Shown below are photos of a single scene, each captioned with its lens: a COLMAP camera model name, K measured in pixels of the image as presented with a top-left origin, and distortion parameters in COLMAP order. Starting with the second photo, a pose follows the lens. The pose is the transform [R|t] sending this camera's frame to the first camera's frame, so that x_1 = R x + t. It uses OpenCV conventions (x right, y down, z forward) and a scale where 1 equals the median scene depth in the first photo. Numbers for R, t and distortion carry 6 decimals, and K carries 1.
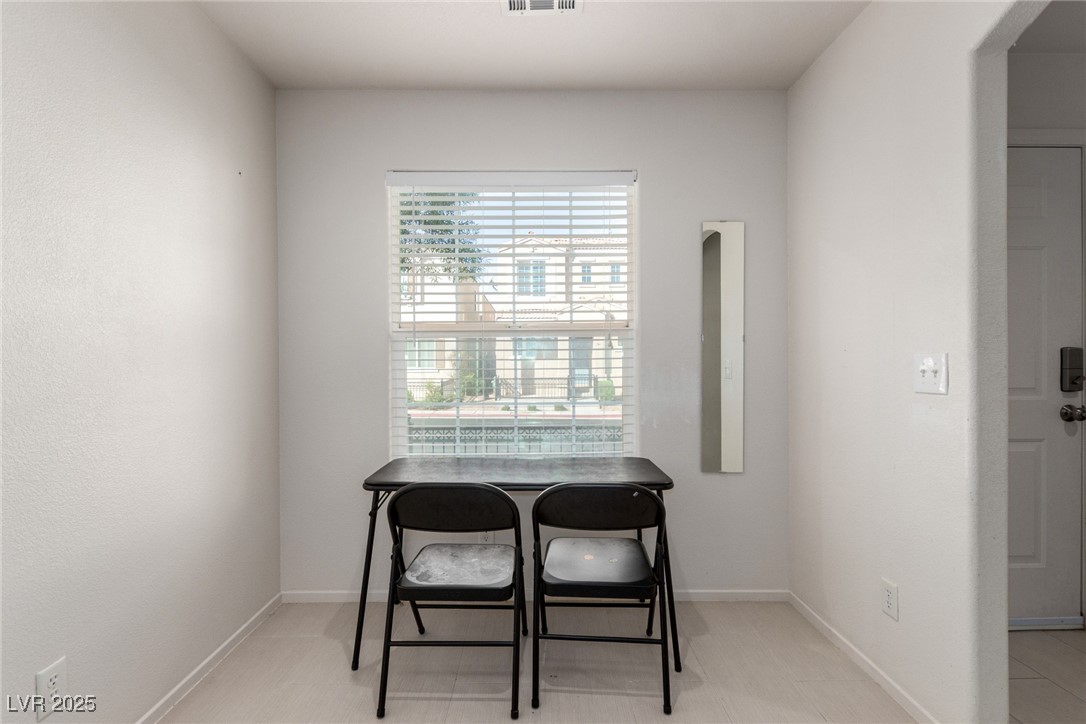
lens RADIAL K [[506.1, 0, 533.3], [0, 506.1, 366.8], [0, 0, 1]] dist [0.000649, -0.000531]
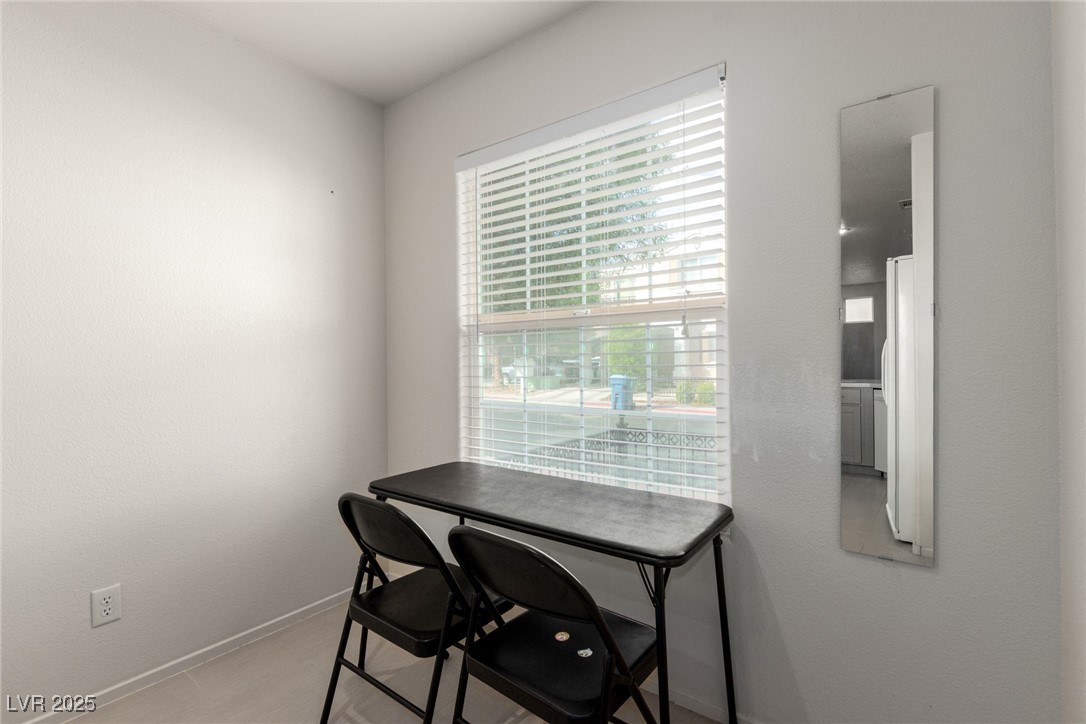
lens RADIAL K [[506.1, 0, 542.0], [0, 506.1, 354.7], [0, 0, 1]] dist [0.000649, -0.000531]
pose [[0.790977, -0.005787, -0.611819, 0.414531], [0.002900, 0.999979, -0.005709, -0.007990], [0.611839, 0.002741, 0.790977, 0.343803]]
